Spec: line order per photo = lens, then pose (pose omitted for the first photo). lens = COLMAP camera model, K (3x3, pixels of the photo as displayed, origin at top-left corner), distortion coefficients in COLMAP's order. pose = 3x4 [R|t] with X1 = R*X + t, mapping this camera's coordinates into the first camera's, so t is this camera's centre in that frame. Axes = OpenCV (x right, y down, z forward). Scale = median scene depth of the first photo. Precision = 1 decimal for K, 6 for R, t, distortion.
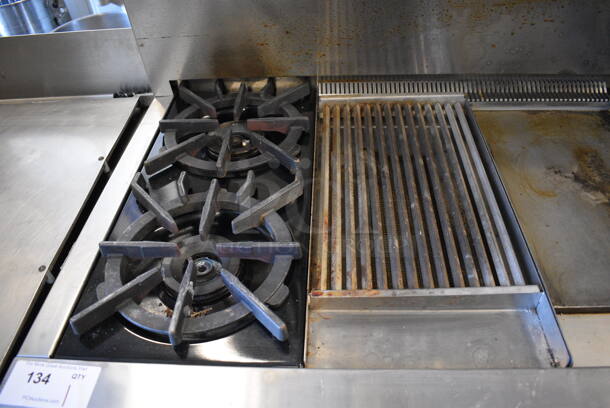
lens RADIAL K [[472.4, 0, 305.0], [0, 472.4, 204.0], [0, 0, 1]] dist [-0.102707, 0.010332]
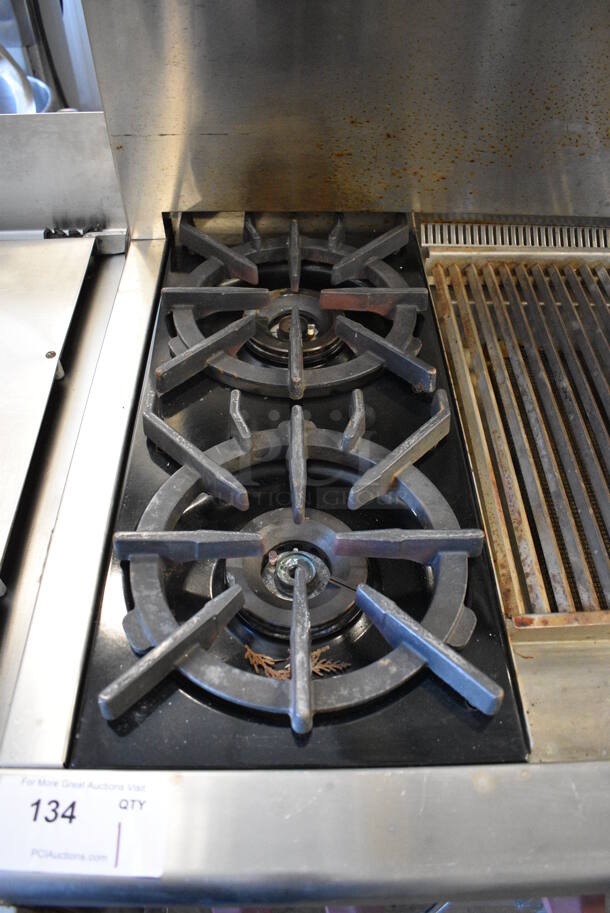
lens RADIAL K [[707.1, 0, 305.0], [0, 707.1, 456.5], [0, 0, 1]] dist [-0.102707, 0.010332]
pose [[0.995981, -0.006321, 0.089340, -0.228581], [-0.003622, 0.993848, 0.110695, -0.076371], [-0.089490, -0.110574, 0.989831, 0.139255]]
